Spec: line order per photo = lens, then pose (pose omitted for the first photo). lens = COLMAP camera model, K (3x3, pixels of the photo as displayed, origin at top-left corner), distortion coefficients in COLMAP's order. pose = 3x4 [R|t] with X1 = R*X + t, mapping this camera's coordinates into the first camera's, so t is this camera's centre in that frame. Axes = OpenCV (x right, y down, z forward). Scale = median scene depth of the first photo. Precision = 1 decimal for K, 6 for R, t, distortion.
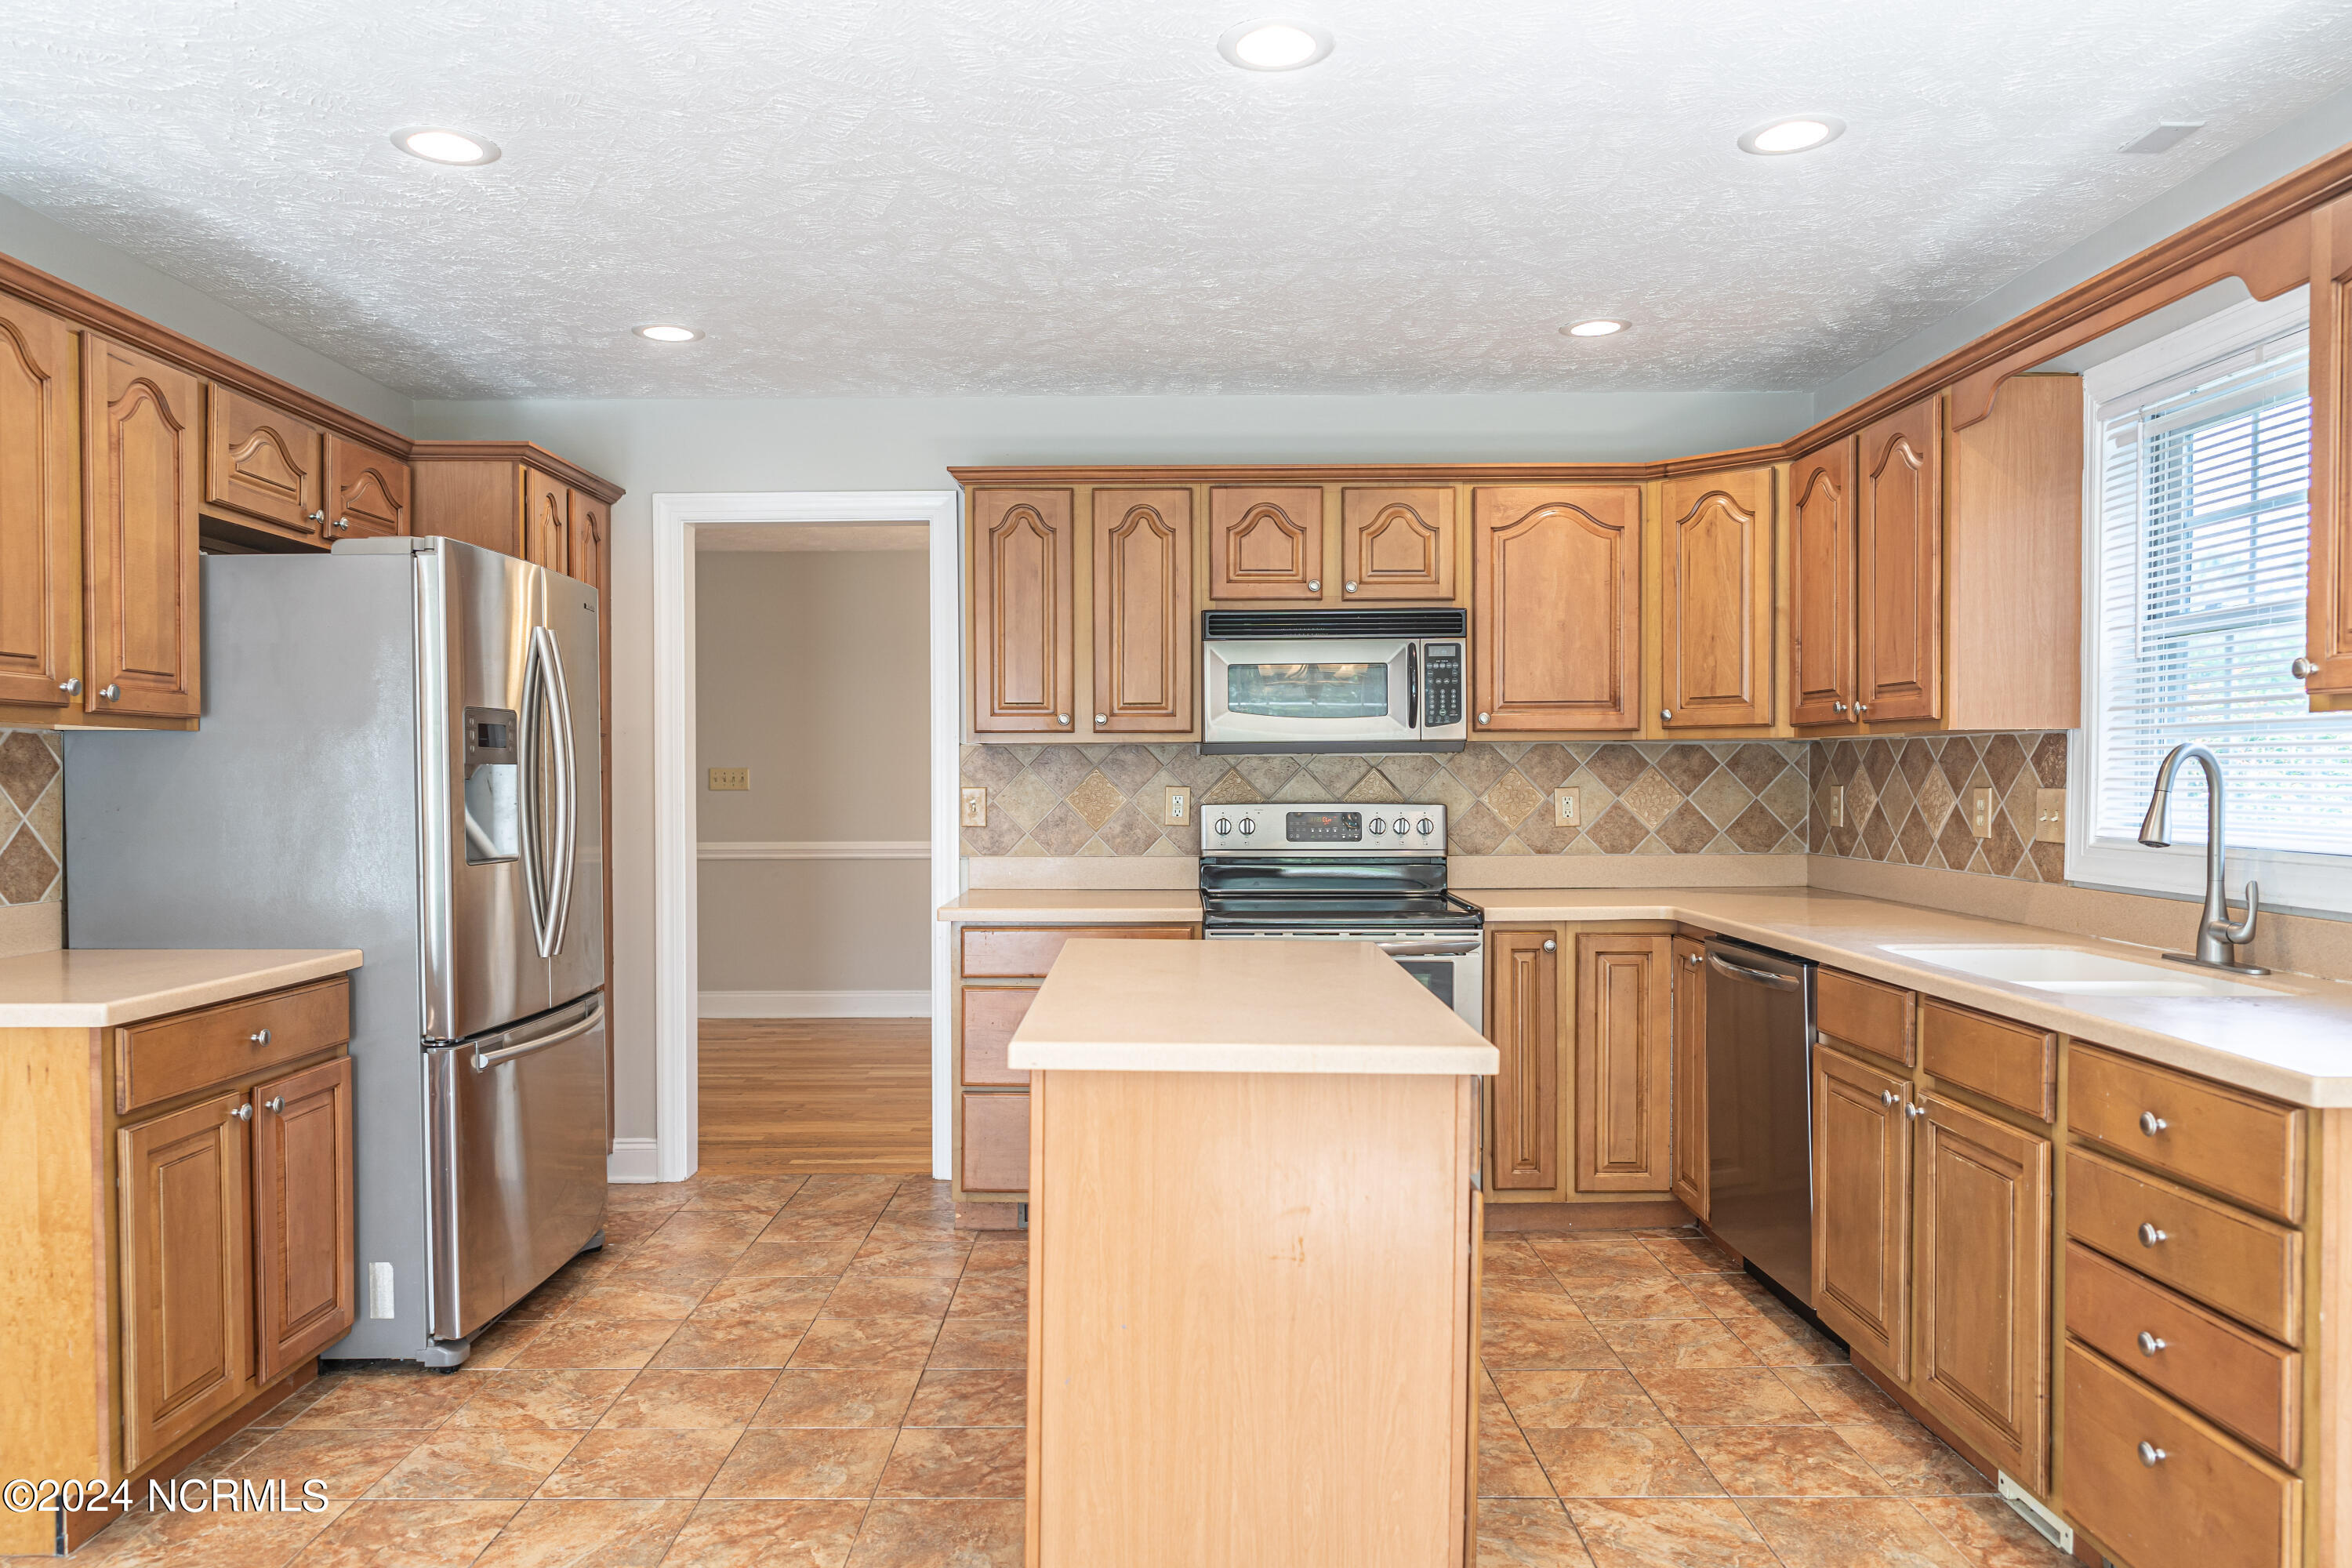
lens RADIAL K [[1559.7, 0, 1168.2], [0, 1559.7, 788.6], [0, 0, 1]] dist [0.000160, 0.003792]
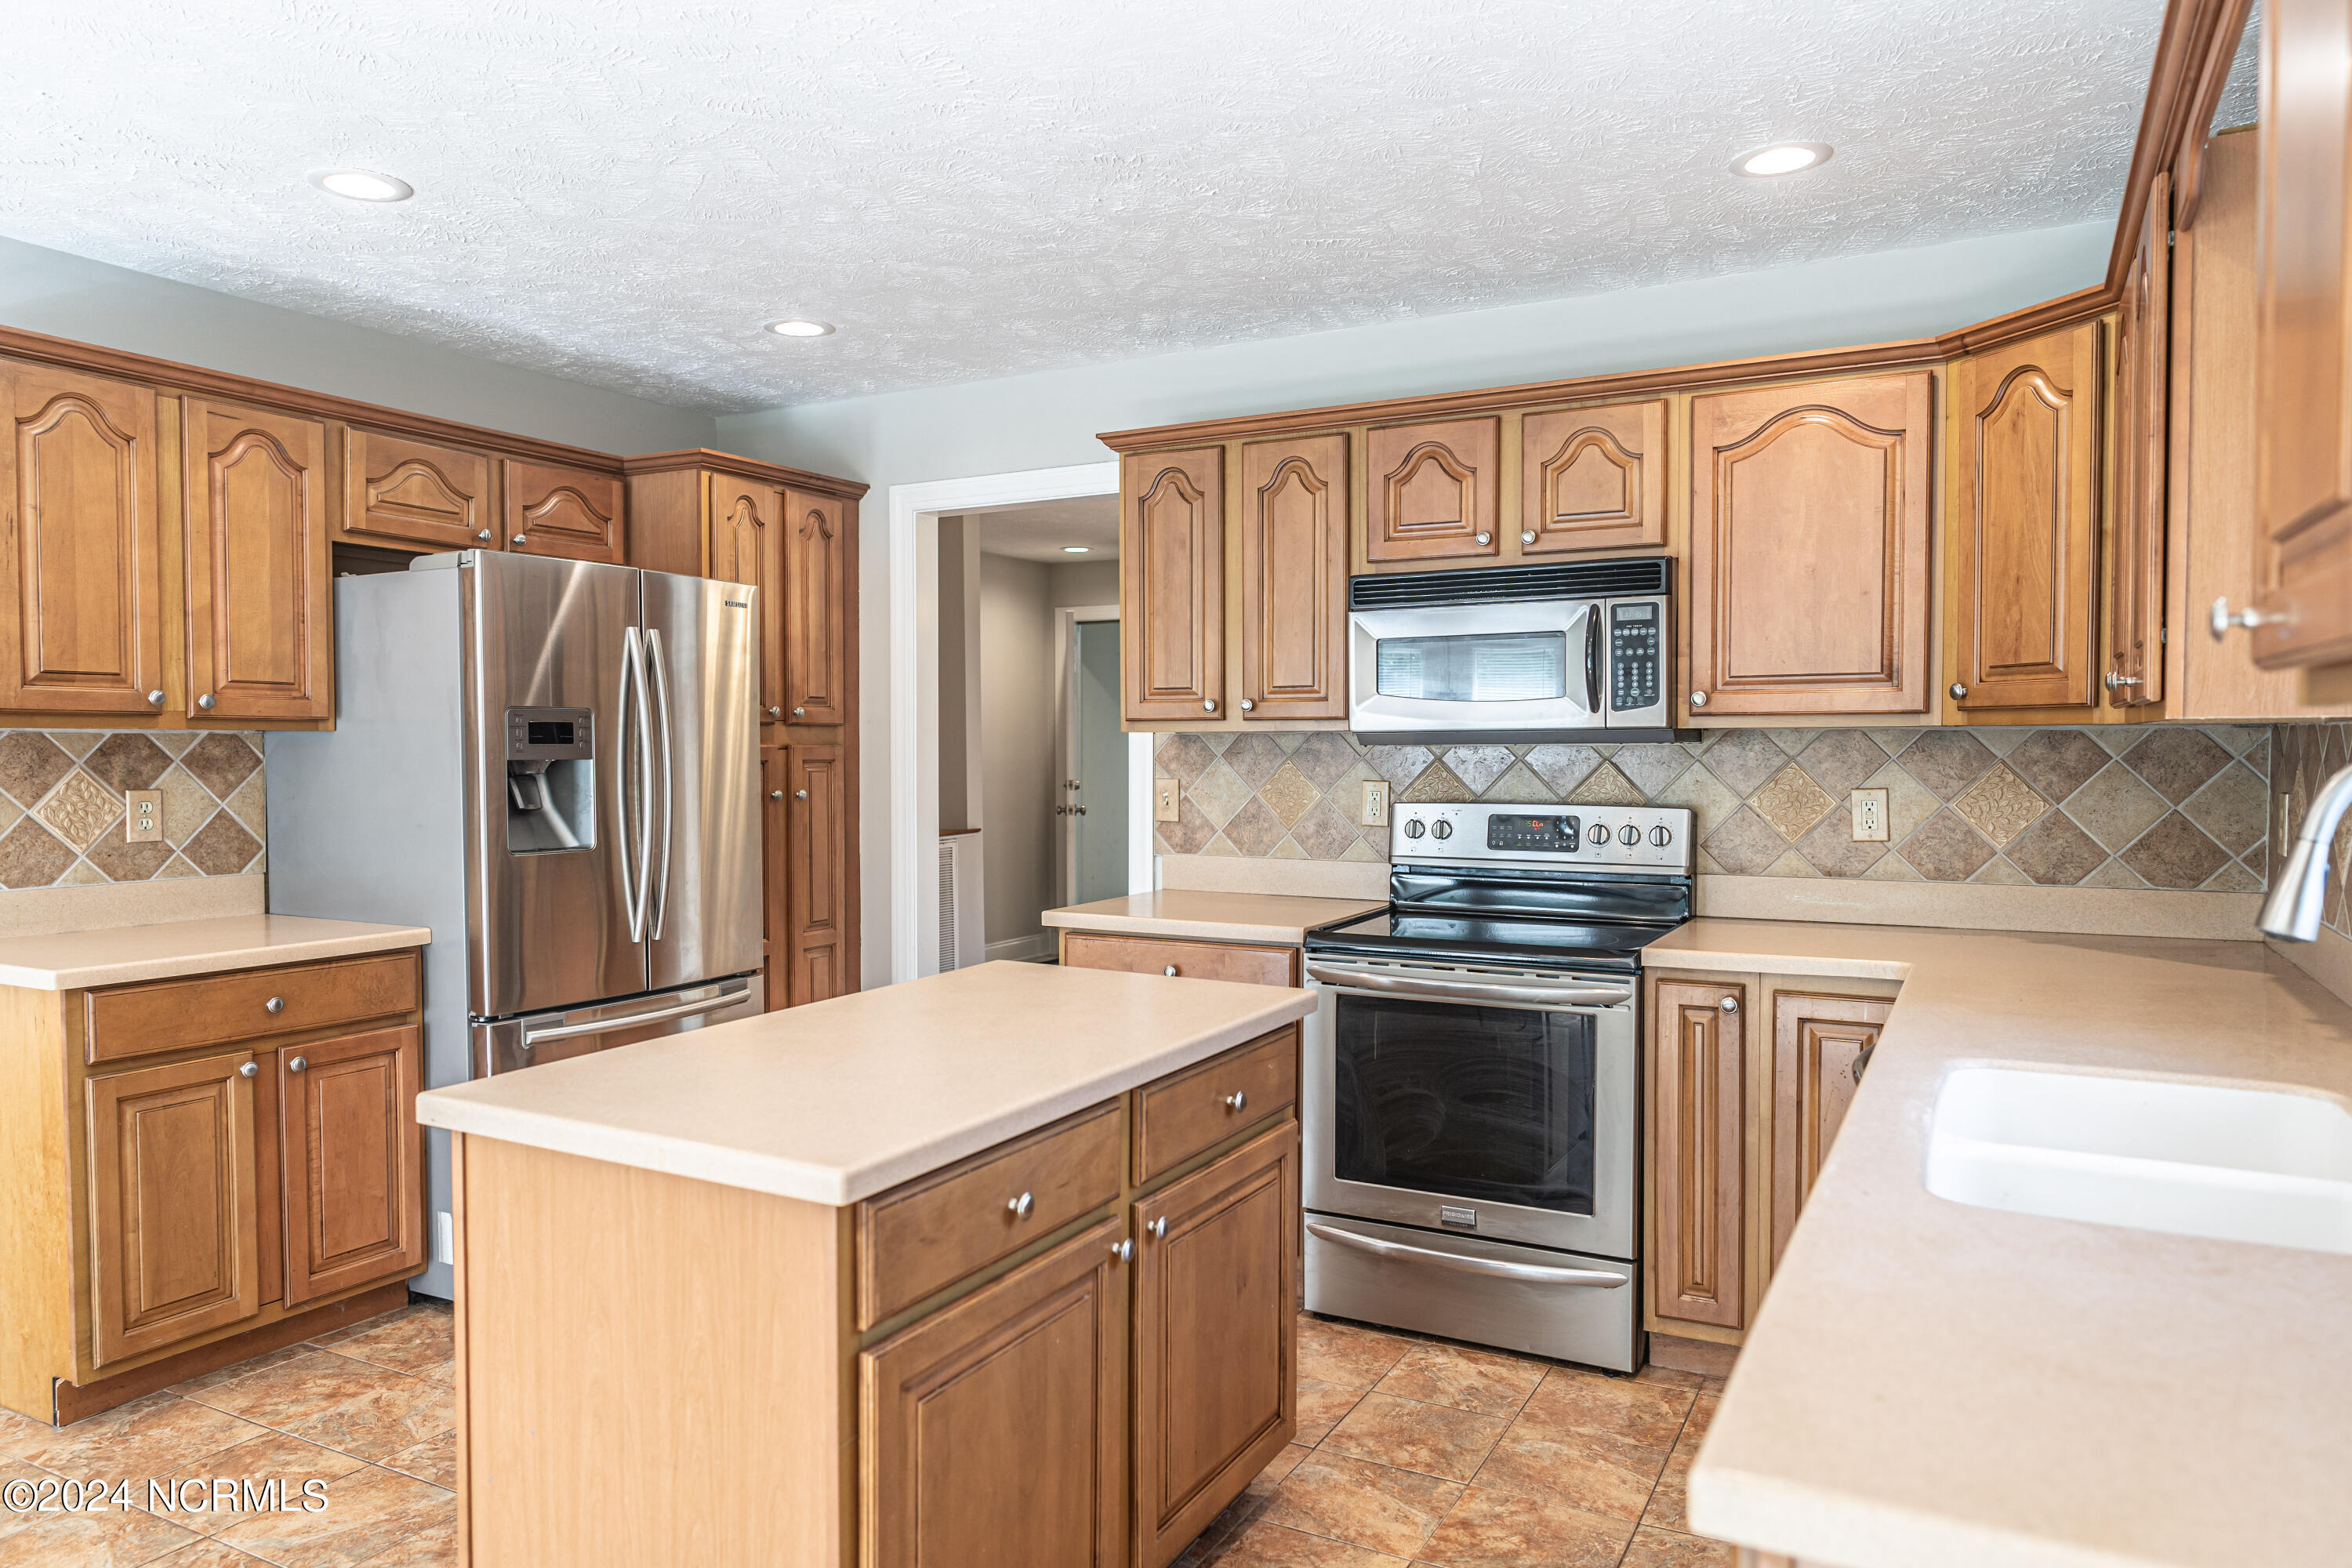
lens RADIAL K [[1559.7, 0, 1168.2], [0, 1559.7, 788.6], [0, 0, 1]] dist [0.000160, 0.003792]
pose [[0.878975, 0.015007, -0.476632, 0.342986], [-0.005076, 0.999743, 0.022117, -0.016846], [0.476841, -0.017021, 0.878825, 0.205255]]
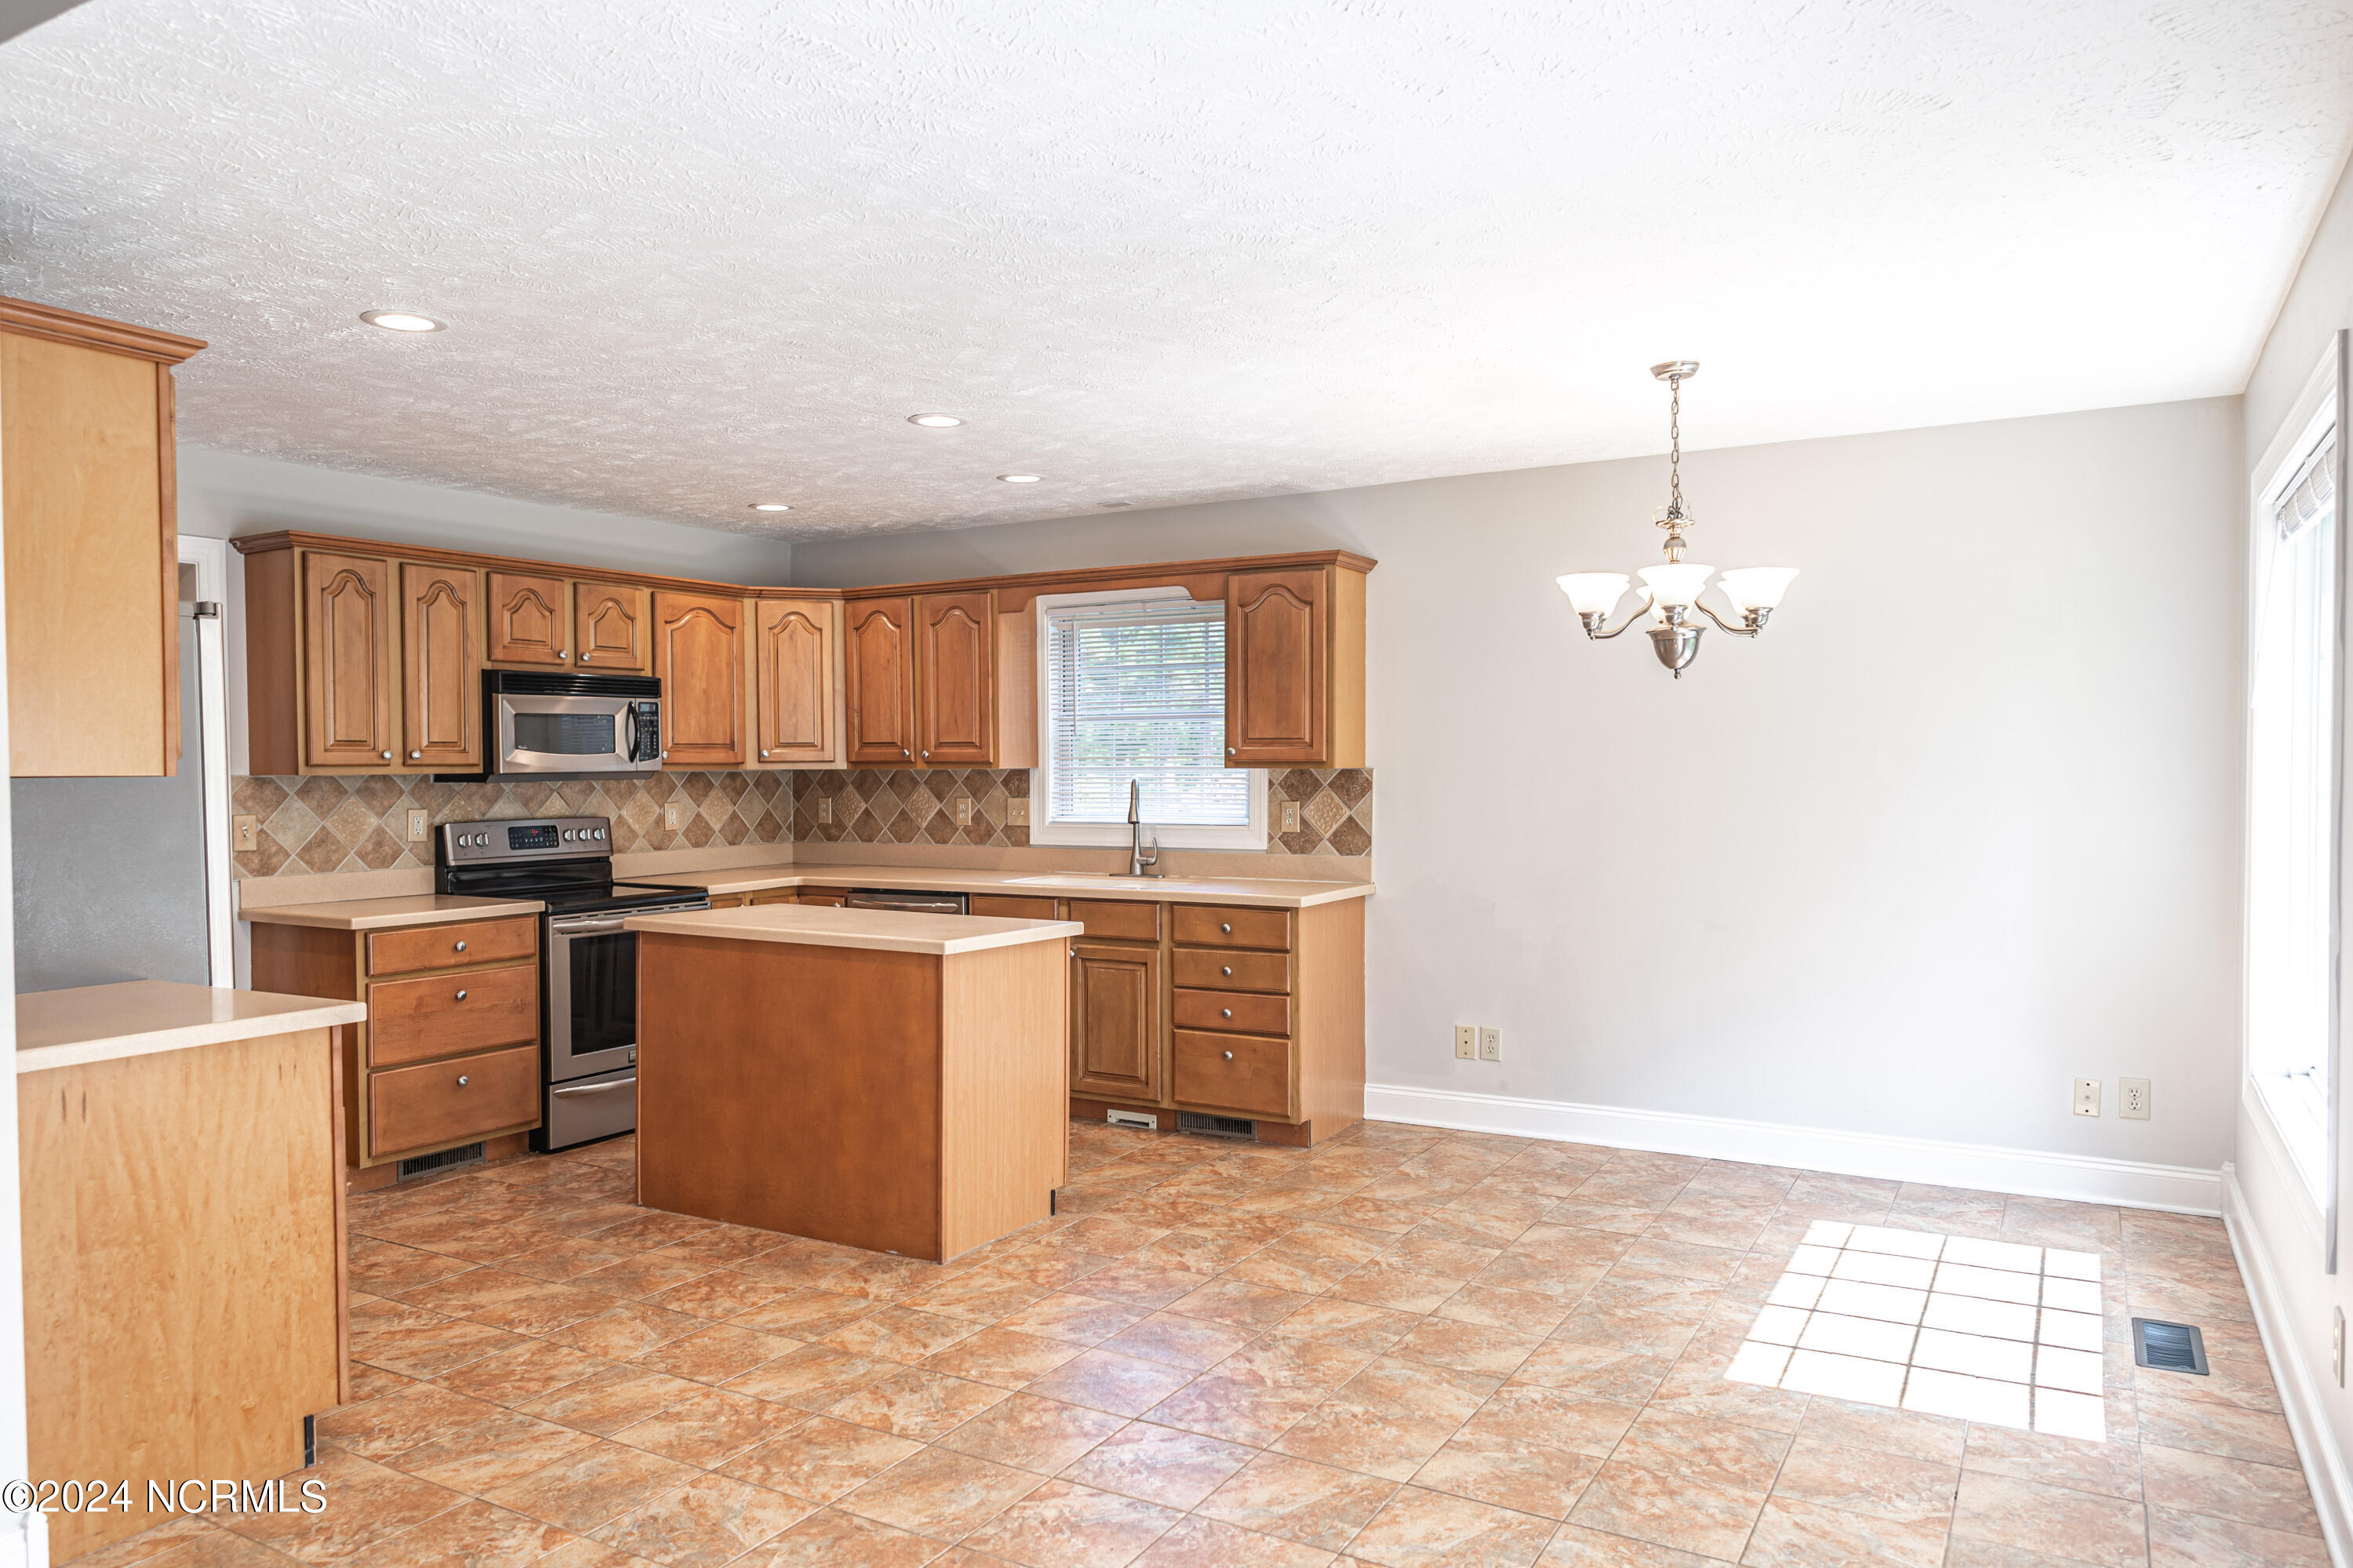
lens RADIAL K [[1560.4, 0, 1168.7], [0, 1560.4, 788.6], [0, 0, 1]] dist [0.000160, 0.003792]
pose [[0.503539, -0.014999, 0.863842, -0.801655], [0.015550, 0.999845, 0.008296, -0.019631], [-0.863833, 0.009255, 0.503694, -0.109943]]
